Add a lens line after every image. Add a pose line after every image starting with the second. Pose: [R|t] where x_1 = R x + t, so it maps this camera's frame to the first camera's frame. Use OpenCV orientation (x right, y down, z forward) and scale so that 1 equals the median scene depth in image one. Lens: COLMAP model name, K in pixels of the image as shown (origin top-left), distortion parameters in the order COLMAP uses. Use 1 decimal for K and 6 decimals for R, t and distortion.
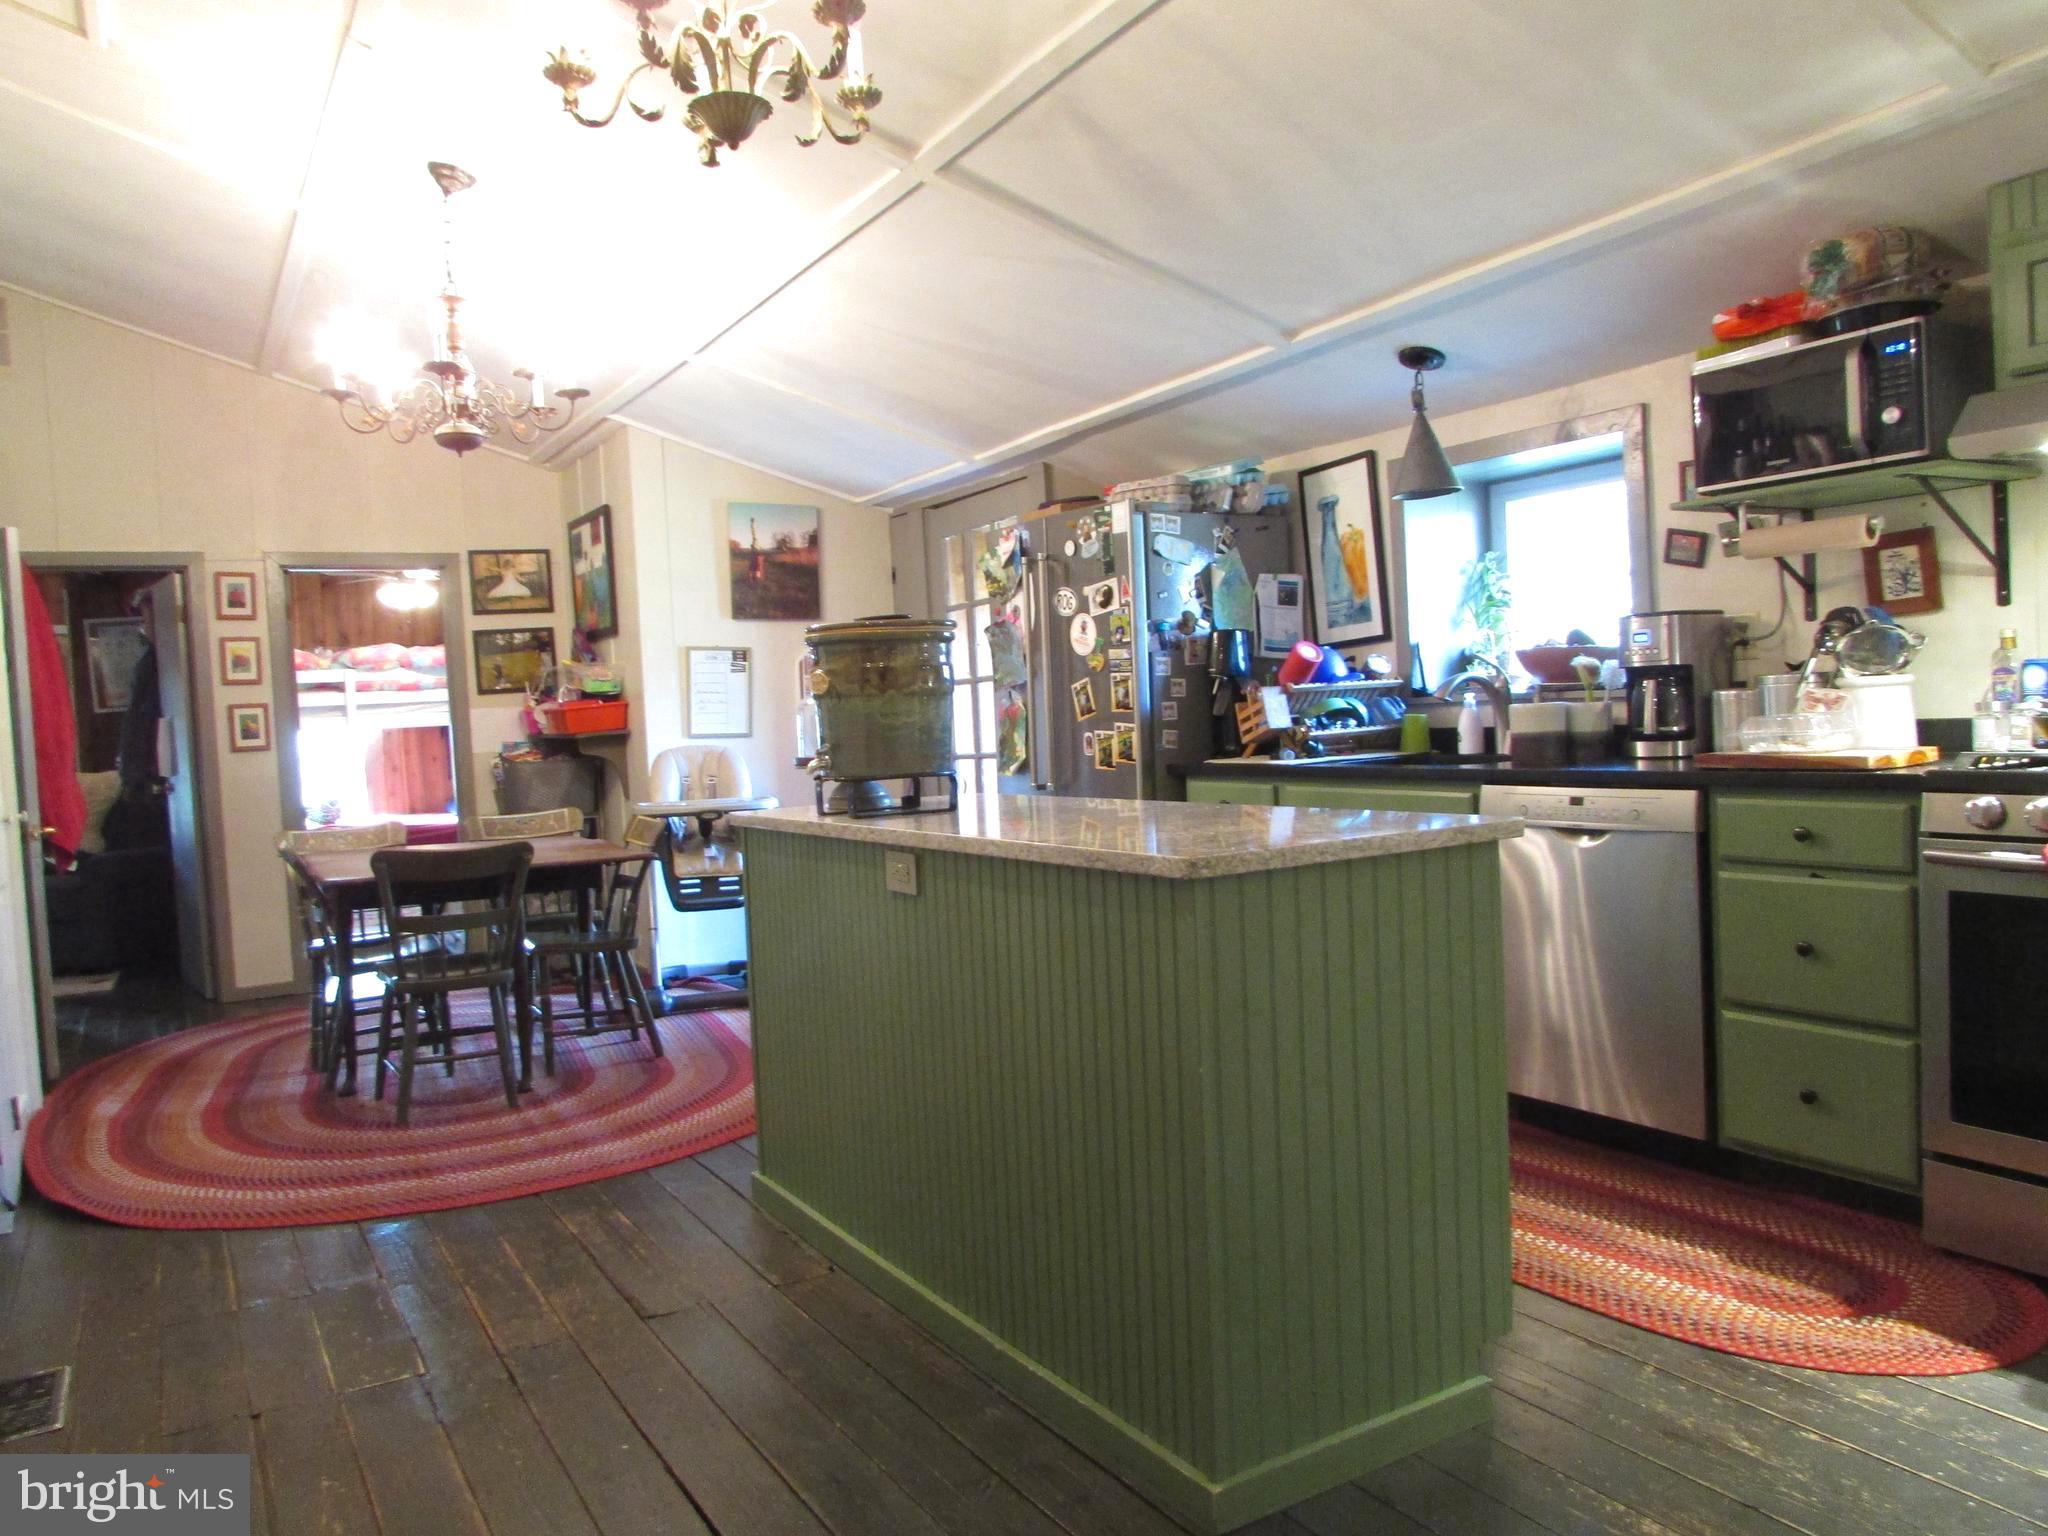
lens RADIAL K [[1450.3, 0, 982.2], [0, 1450.3, 768.2], [0, 0, 1]] dist [-0.030242, 0.003224]
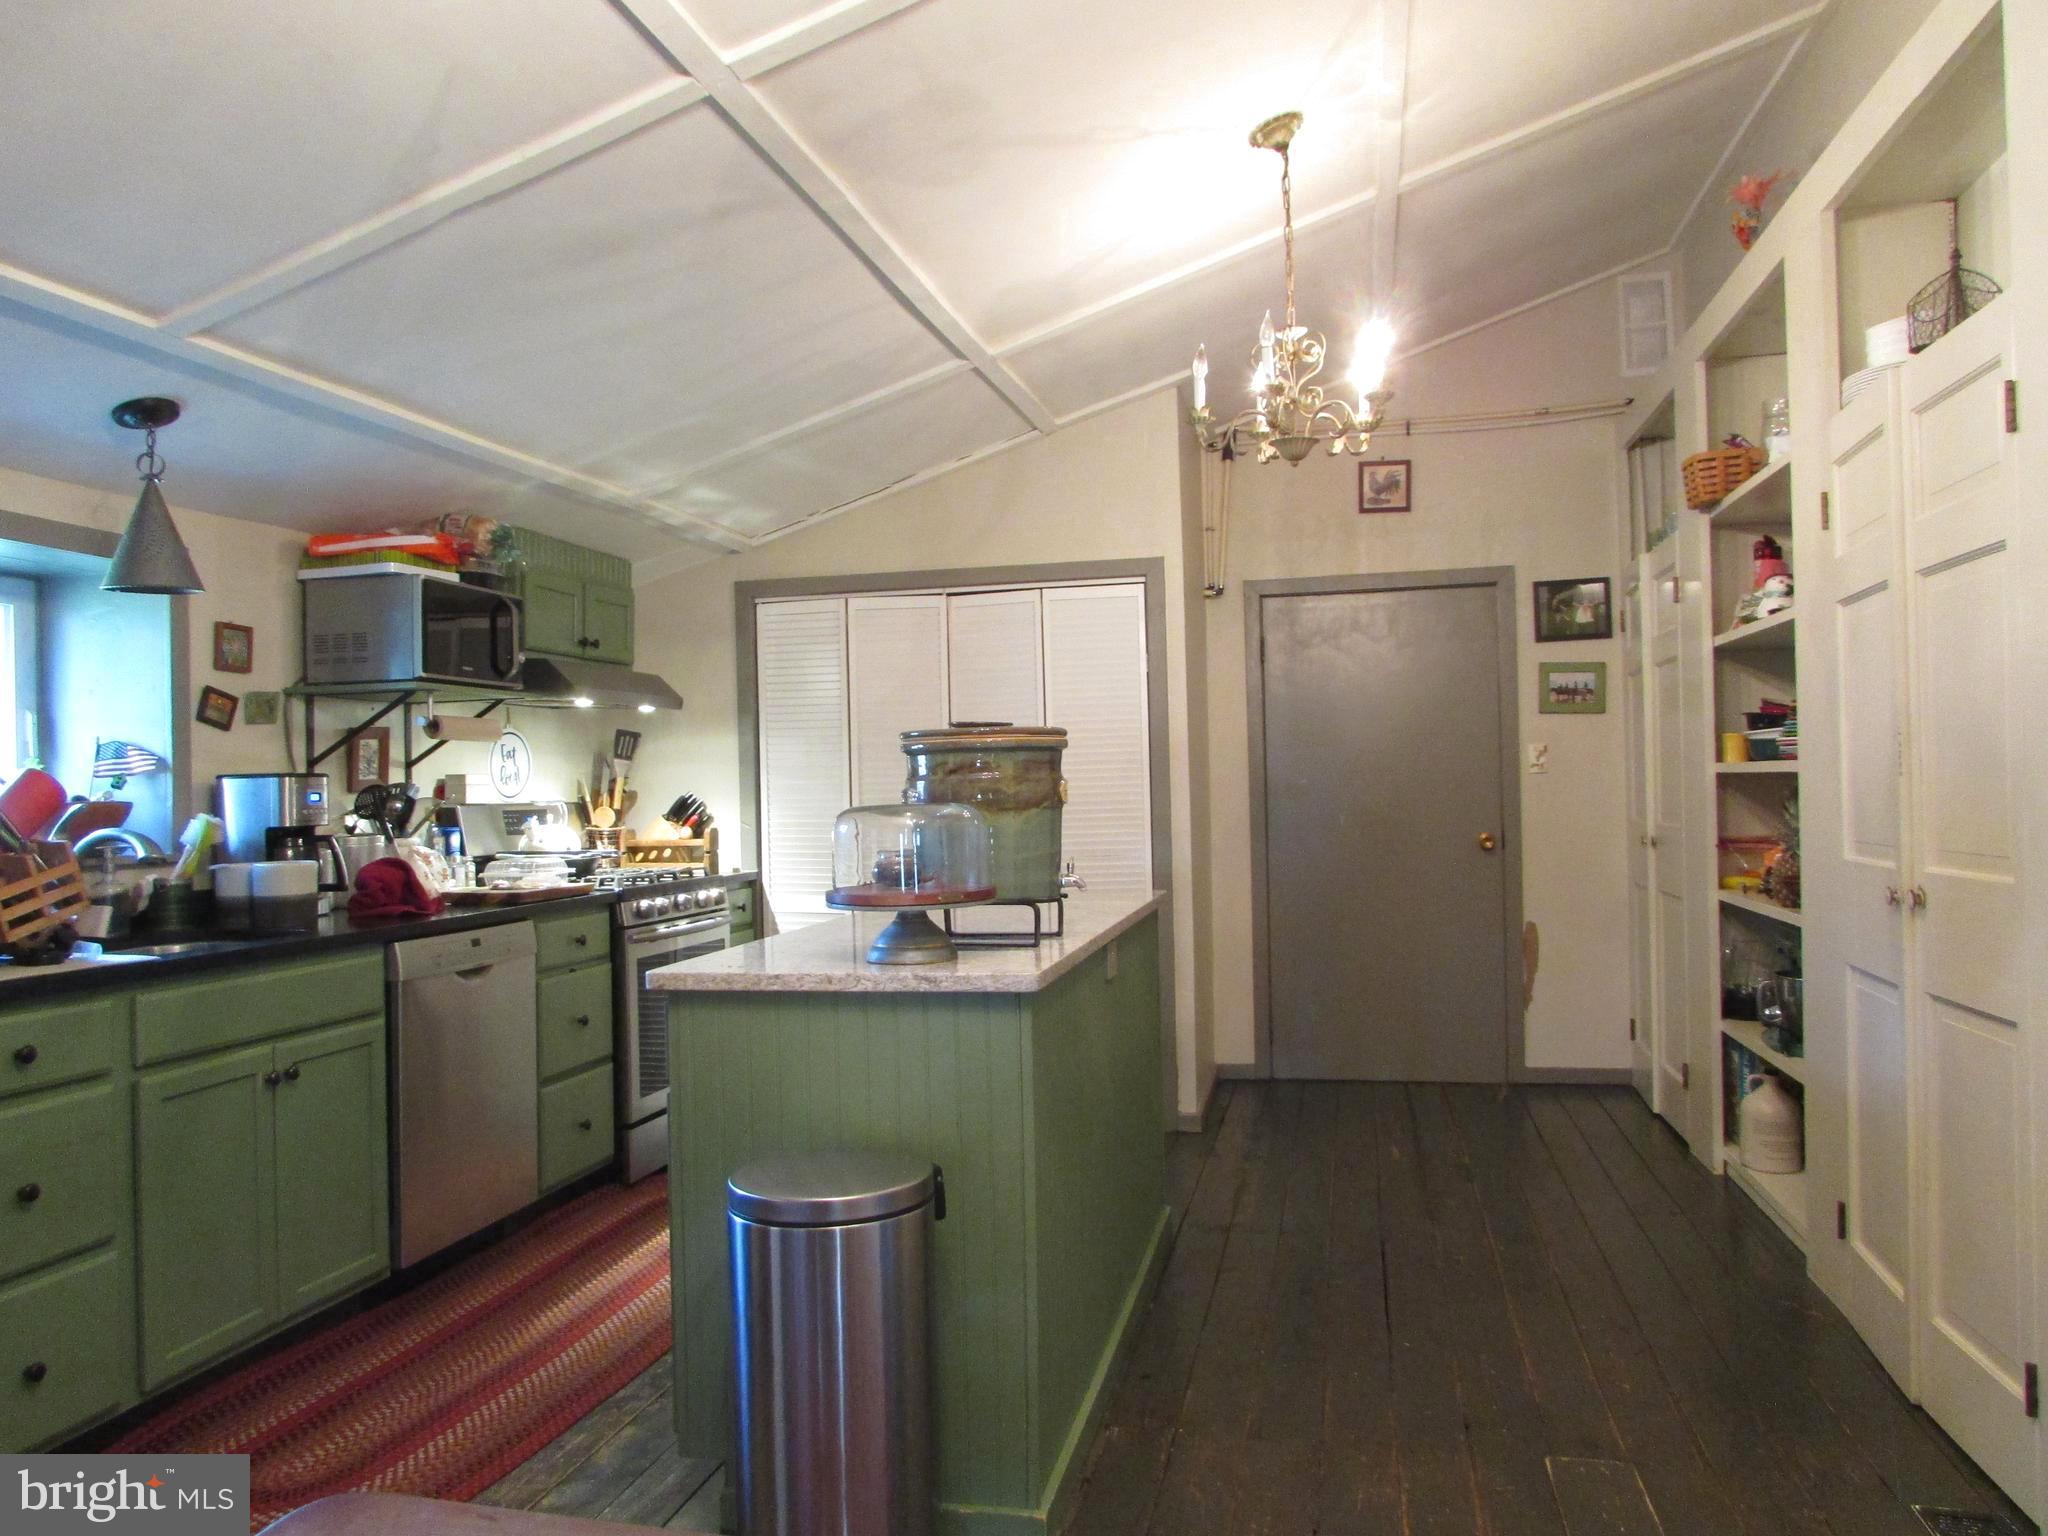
lens RADIAL K [[1450.3, 0, 982.2], [0, 1450.3, 768.2], [0, 0, 1]] dist [-0.030242, 0.003224]
pose [[-0.721880, 0.054672, 0.689855, -0.779883], [0.067703, 0.997672, -0.008222, -0.092340], [-0.688699, 0.040770, -0.723901, 1.831508]]
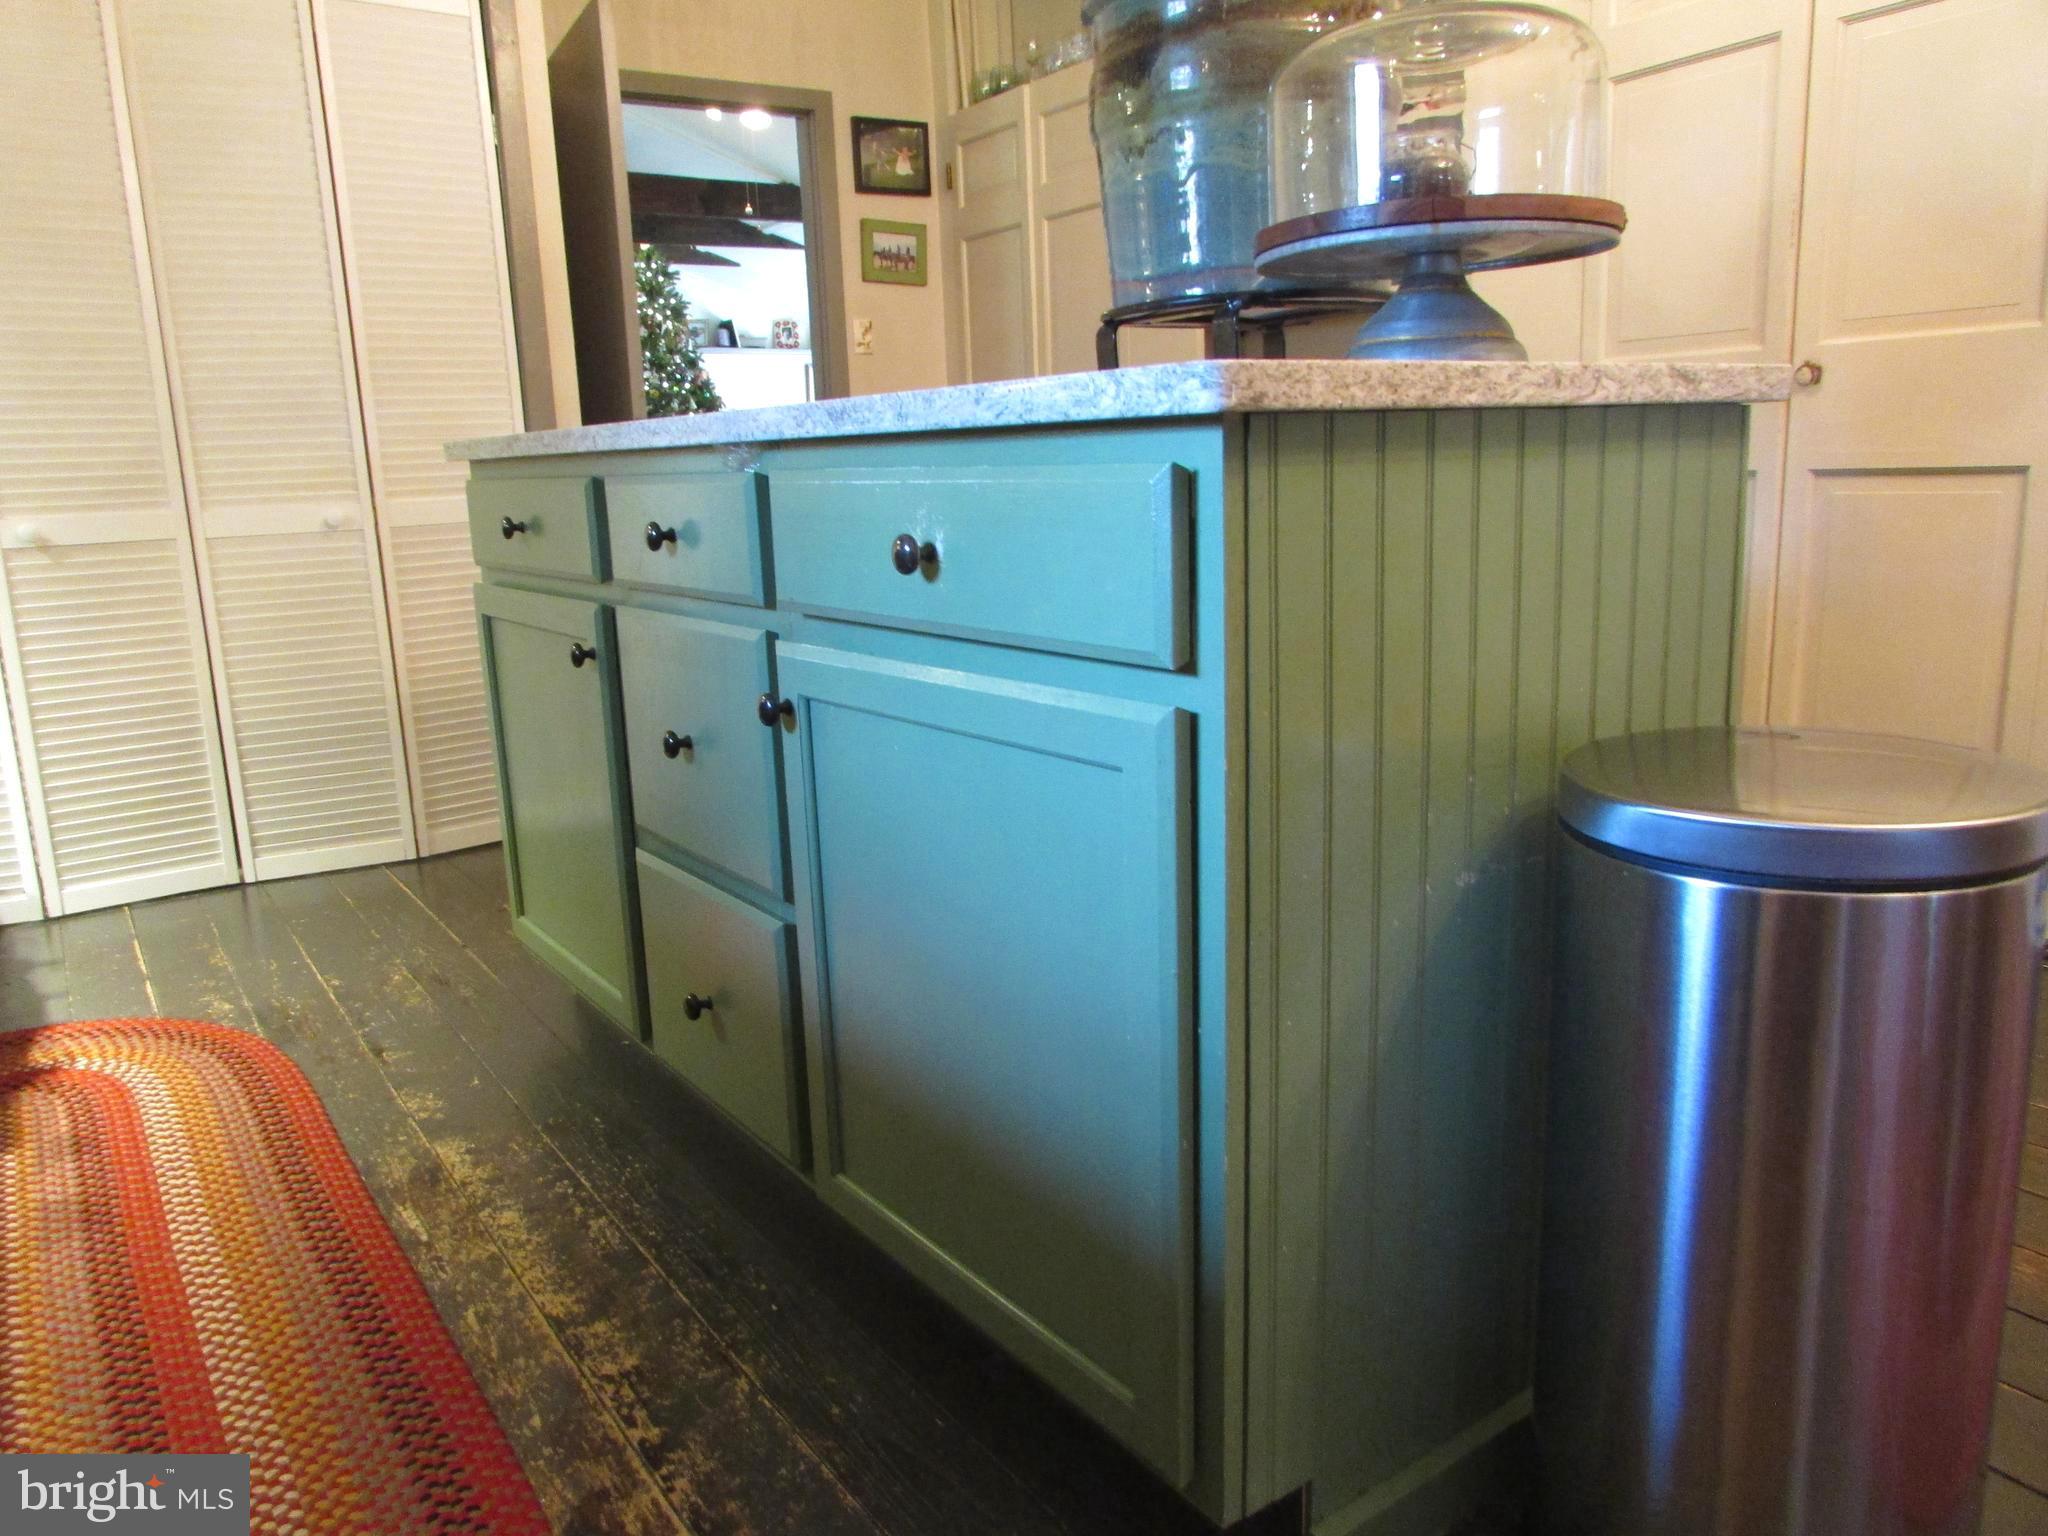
lens RADIAL K [[1450.3, 0, 982.2], [0, 1450.3, 768.2], [0, 0, 1]] dist [-0.030242, 0.003224]
pose [[-0.995123, 0.077872, -0.060553, 0.069288], [0.060879, 0.967822, 0.244159, 0.018672], [0.077617, 0.239282, -0.967843, 1.640345]]
